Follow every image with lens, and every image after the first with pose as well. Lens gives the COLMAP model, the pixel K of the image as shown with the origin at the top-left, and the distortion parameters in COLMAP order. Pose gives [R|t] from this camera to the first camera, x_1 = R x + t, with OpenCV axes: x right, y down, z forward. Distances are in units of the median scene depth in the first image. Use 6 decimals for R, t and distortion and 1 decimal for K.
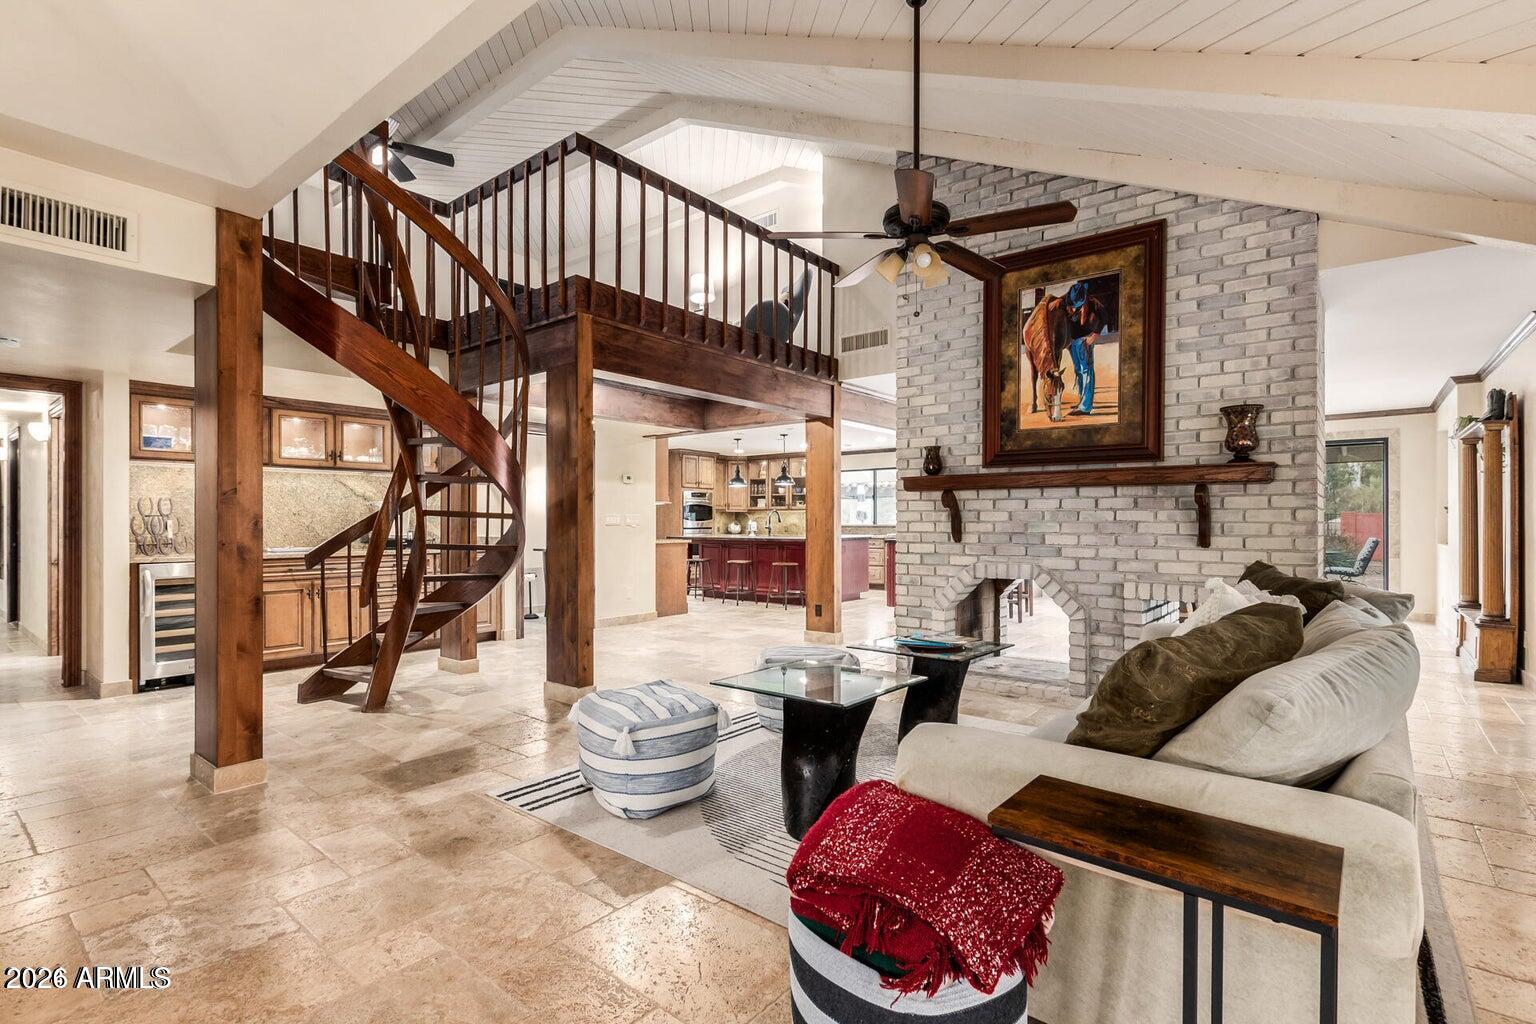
lens RADIAL K [[711.3, 0, 768.0], [0, 711.3, 512.0], [0, 0, 1]] dist [0.016488, -0.000019]
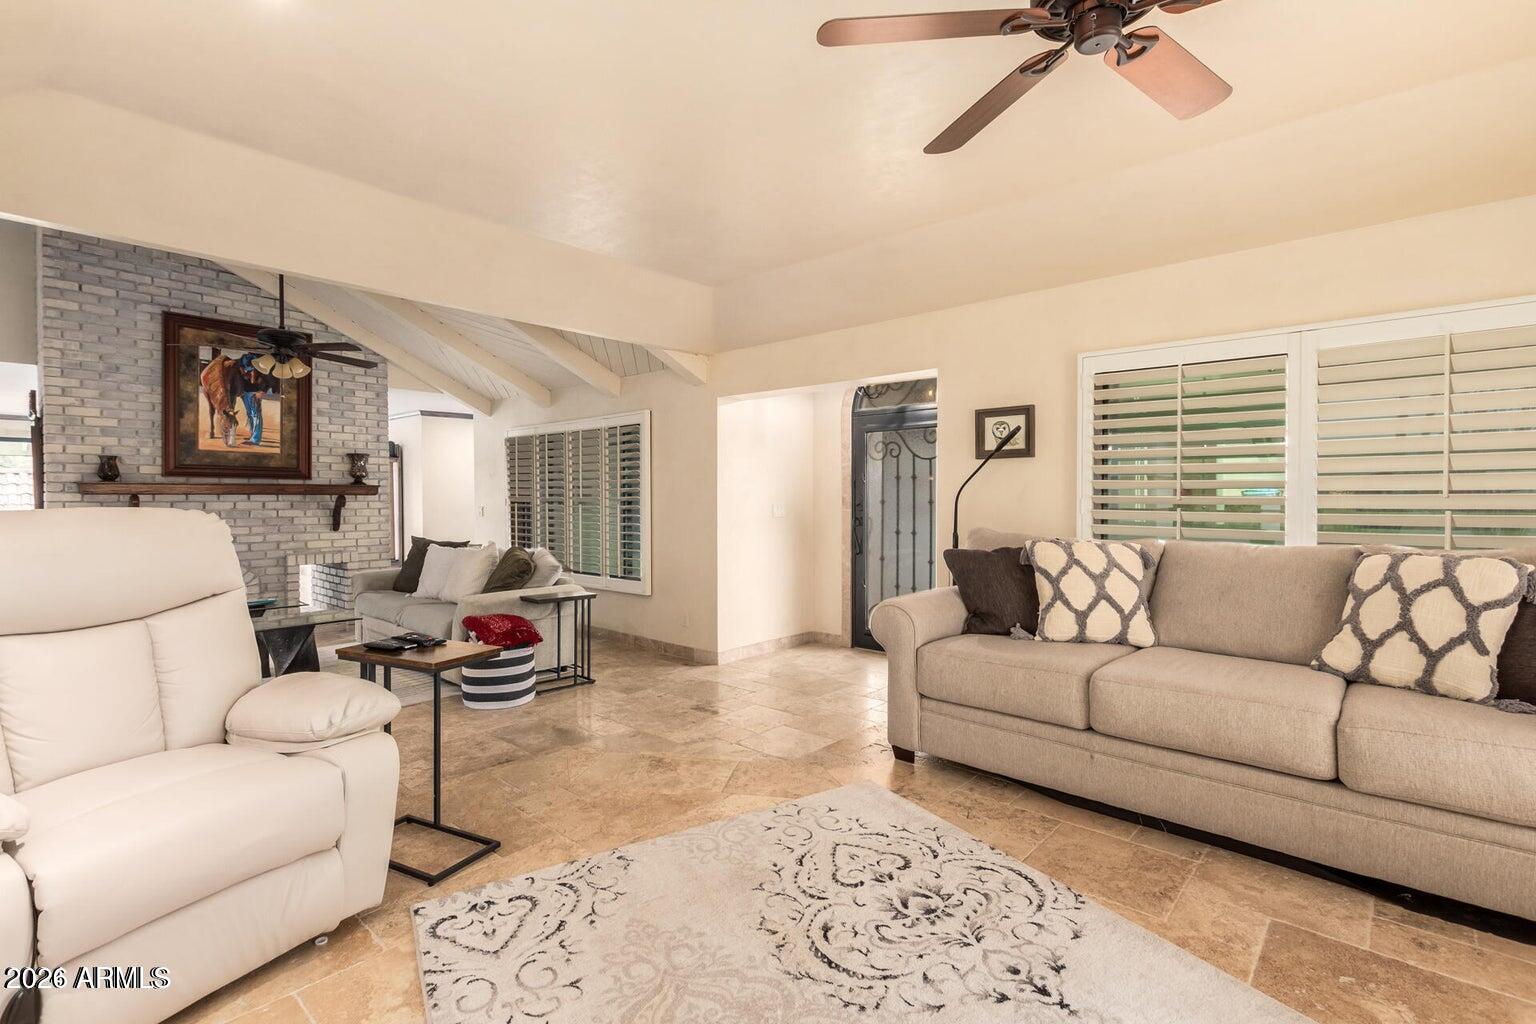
lens RADIAL K [[711.3, 0, 768.0], [0, 711.3, 512.0], [0, 0, 1]] dist [0.016488, -0.000019]
pose [[0.077575, -0.017299, 0.996836, -0.956587], [-0.005589, 0.999826, 0.017786, -0.030908], [-0.996971, -0.006951, 0.077465, -0.170198]]
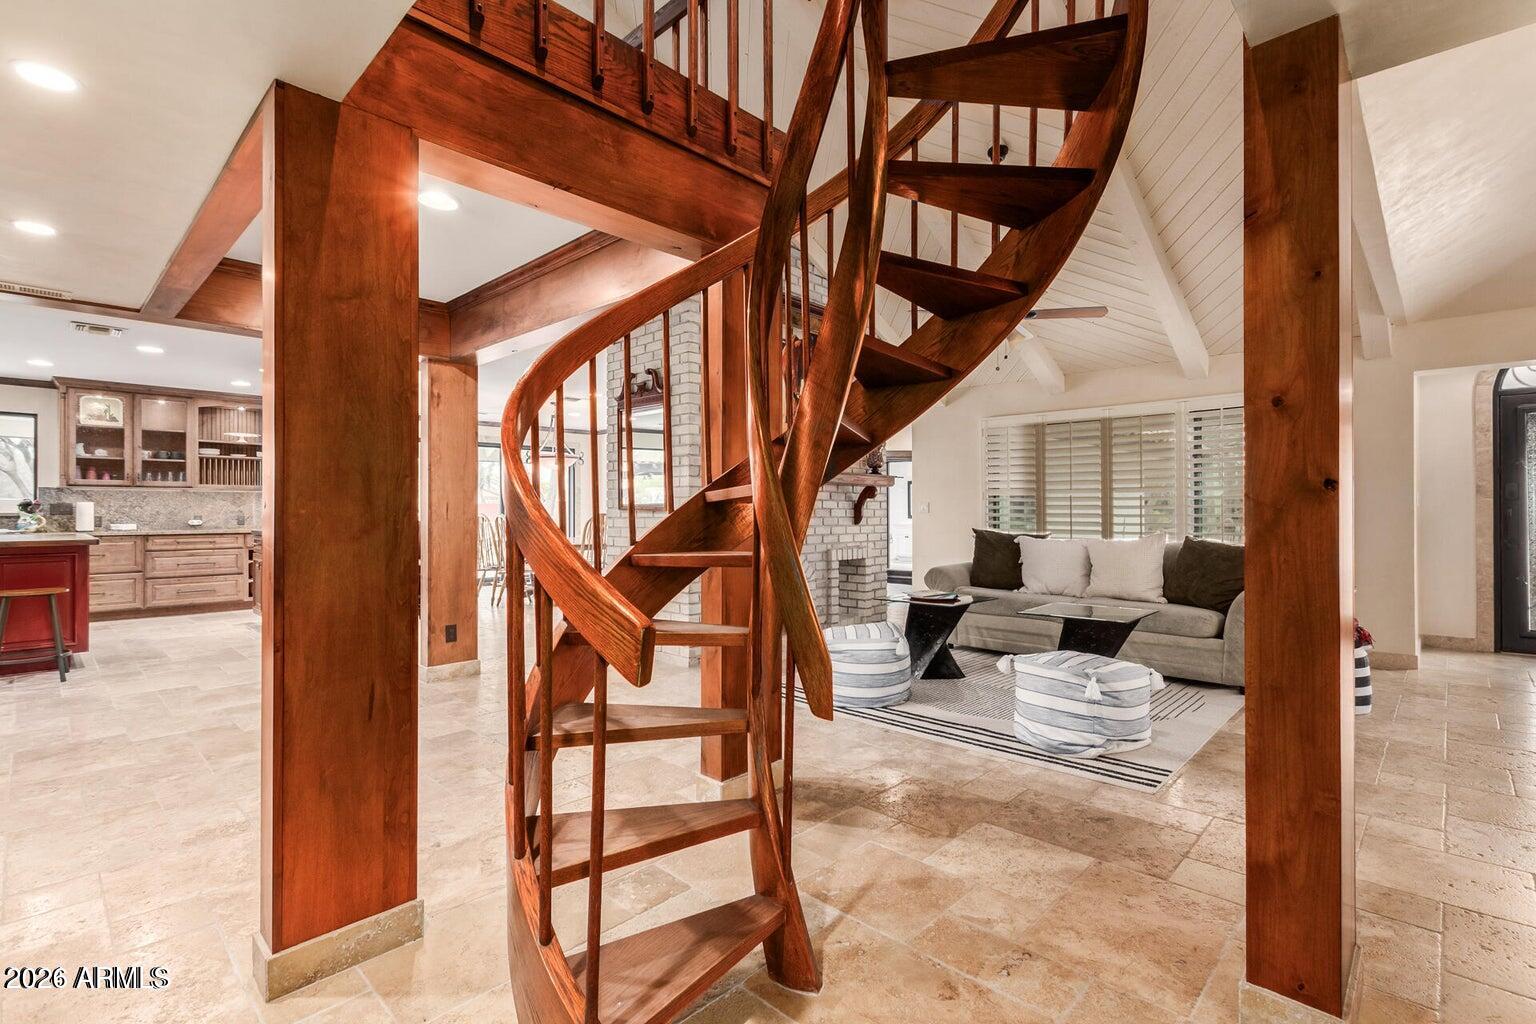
lens RADIAL K [[711.3, 0, 768.0], [0, 711.3, 512.0], [0, 0, 1]] dist [0.016488, -0.000019]
pose [[0.085159, -0.001850, 0.996366, -0.936500], [-0.005457, 0.999982, 0.002323, 0.016427], [-0.996352, -0.005635, 0.085148, 0.971541]]
